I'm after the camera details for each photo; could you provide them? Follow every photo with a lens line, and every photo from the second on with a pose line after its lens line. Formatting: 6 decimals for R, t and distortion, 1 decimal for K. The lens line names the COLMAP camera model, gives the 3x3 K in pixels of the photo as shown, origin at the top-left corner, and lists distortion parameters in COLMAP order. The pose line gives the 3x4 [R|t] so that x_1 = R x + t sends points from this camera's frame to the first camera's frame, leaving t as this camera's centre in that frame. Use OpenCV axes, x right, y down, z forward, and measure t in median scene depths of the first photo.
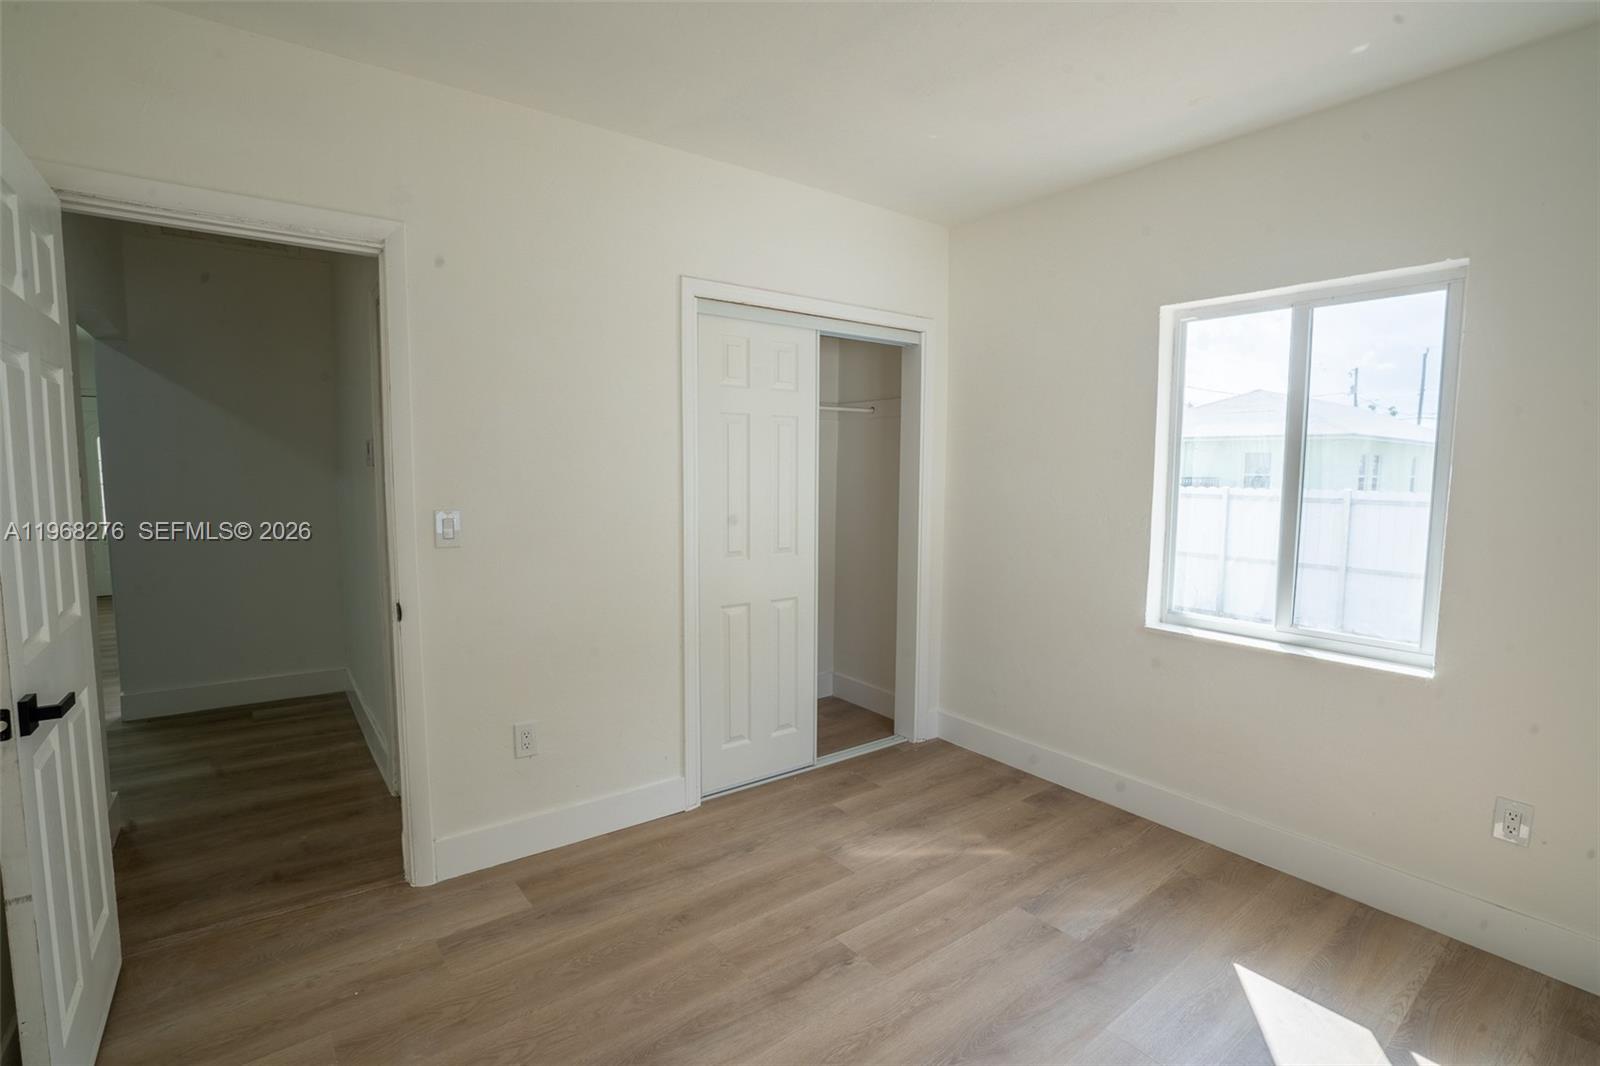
lens RADIAL K [[747.2, 0, 807.6], [0, 747.2, 539.2], [0, 0, 1]] dist [-0.046281, 0.018807]
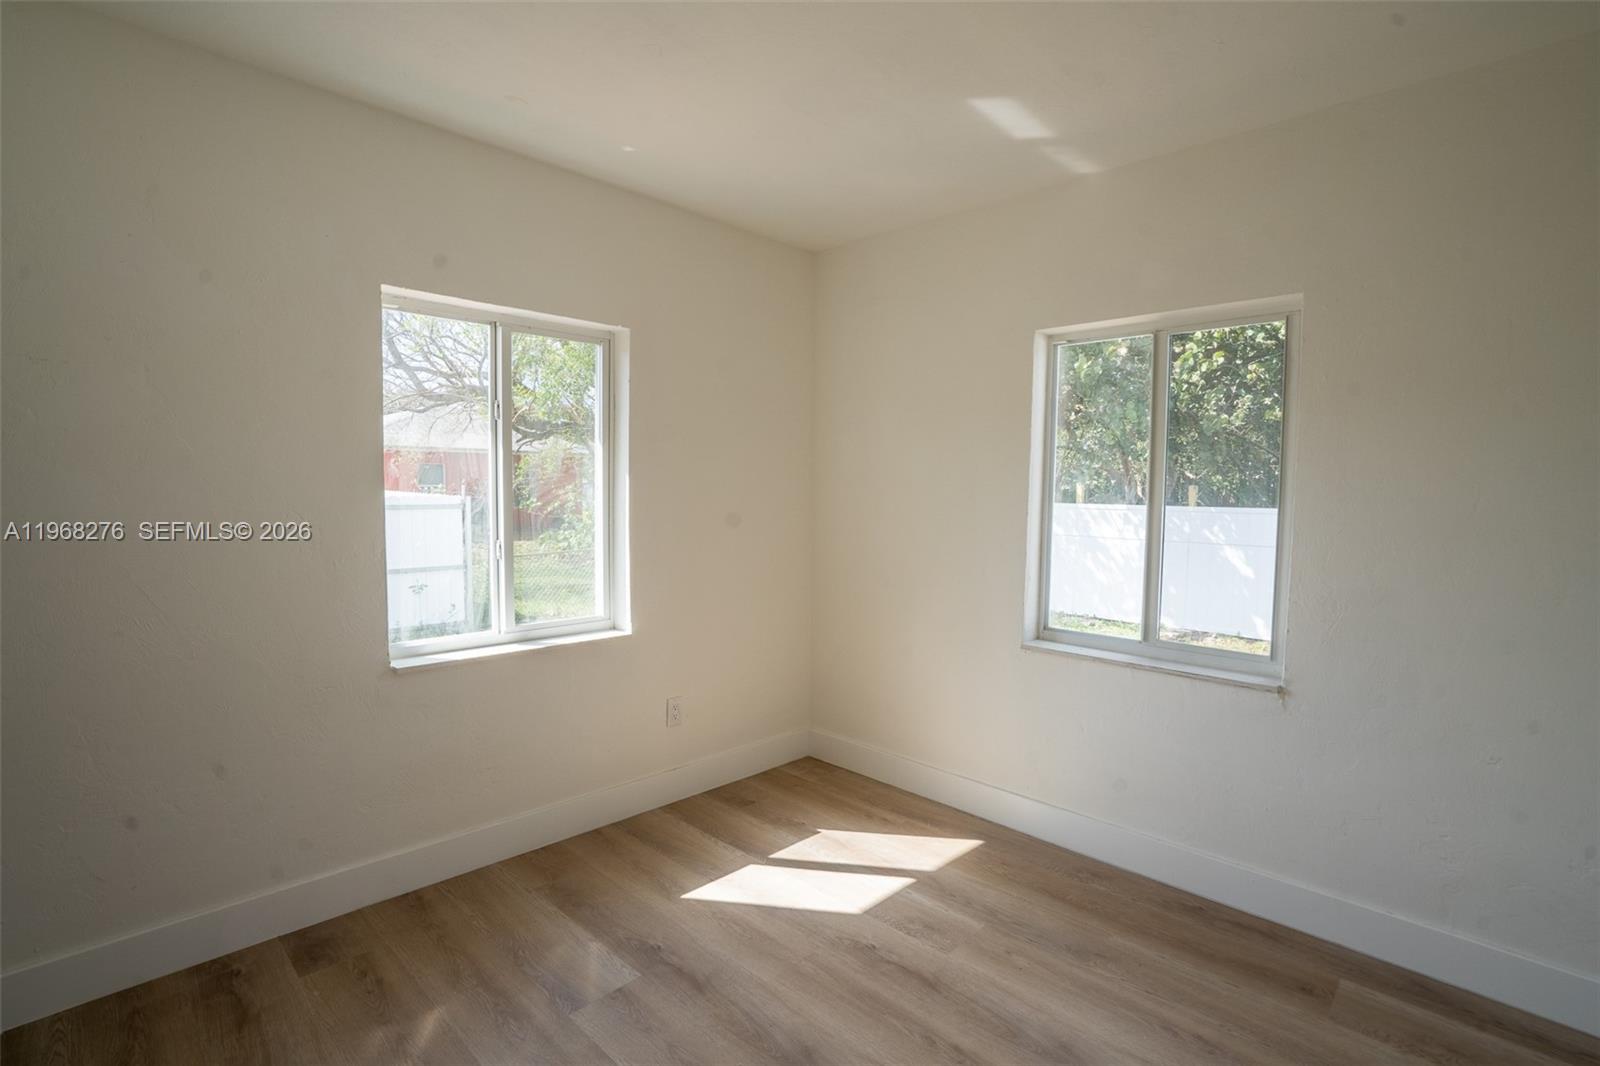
lens RADIAL K [[747.2, 0, 807.6], [0, 747.2, 539.2], [0, 0, 1]] dist [-0.046281, 0.018807]
pose [[-0.153067, -0.076531, 0.985248, -0.485788], [0.075646, 0.993164, 0.088898, -0.074010], [-0.985316, 0.088137, -0.146231, 0.759614]]
